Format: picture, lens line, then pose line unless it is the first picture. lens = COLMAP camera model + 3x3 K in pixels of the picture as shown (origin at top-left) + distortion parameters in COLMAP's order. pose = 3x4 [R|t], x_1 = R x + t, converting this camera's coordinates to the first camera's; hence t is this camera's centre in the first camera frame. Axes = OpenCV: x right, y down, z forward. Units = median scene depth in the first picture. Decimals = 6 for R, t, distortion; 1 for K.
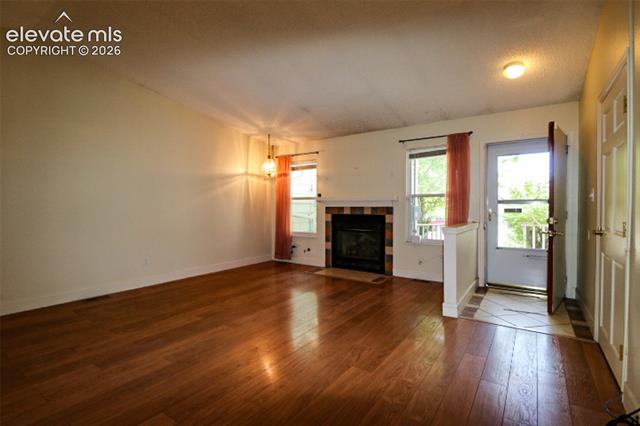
lens RADIAL K [[312.6, 0, 317.7], [0, 312.6, 210.6], [0, 0, 1]] dist [0.007917, -0.014577]
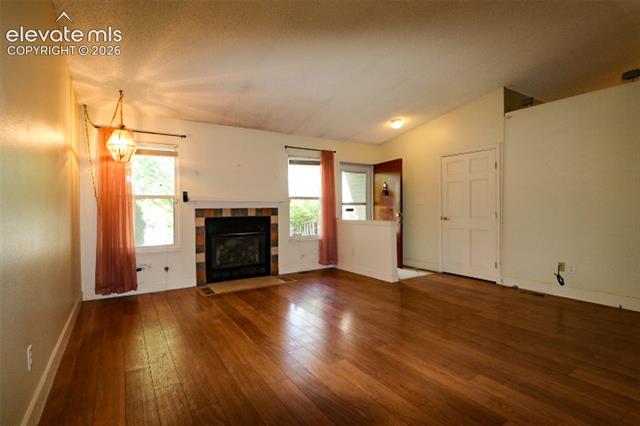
lens RADIAL K [[312.6, 0, 317.7], [0, 312.6, 210.6], [0, 0, 1]] dist [0.007917, -0.014577]
pose [[0.386577, -0.010958, 0.922192, -0.660559], [0.020038, 0.999793, 0.003481, -0.004354], [-0.922039, 0.017133, 0.386717, 0.476147]]
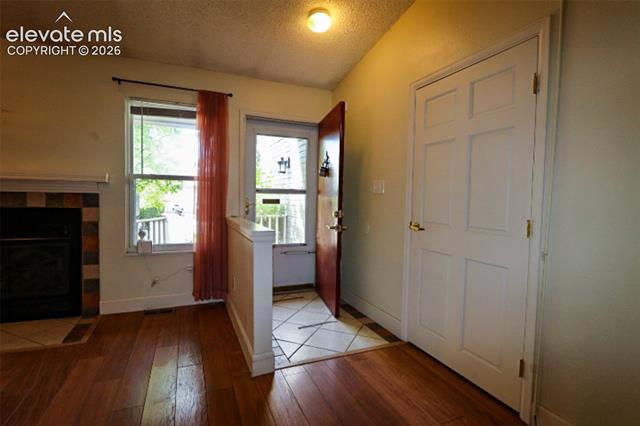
lens RADIAL K [[312.6, 0, 317.7], [0, 312.6, 210.6], [0, 0, 1]] dist [0.007917, -0.014577]
pose [[0.534749, -0.023983, 0.844670, -0.024174], [-0.009717, 0.999357, 0.034527, -0.004775], [-0.844955, -0.026671, 0.534172, 0.364988]]
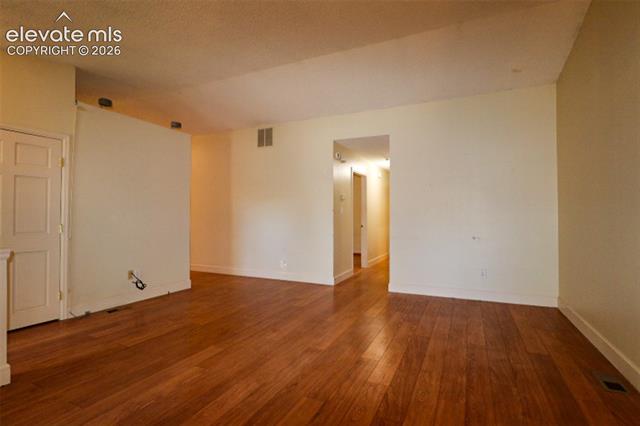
lens RADIAL K [[312.6, 0, 317.7], [0, 312.6, 210.6], [0, 0, 1]] dist [0.007917, -0.014577]
pose [[-0.986351, -0.004329, -0.164600, -0.077200], [-0.003404, 0.999977, -0.005901, -0.014791], [0.164621, -0.005260, -0.986343, 1.100340]]
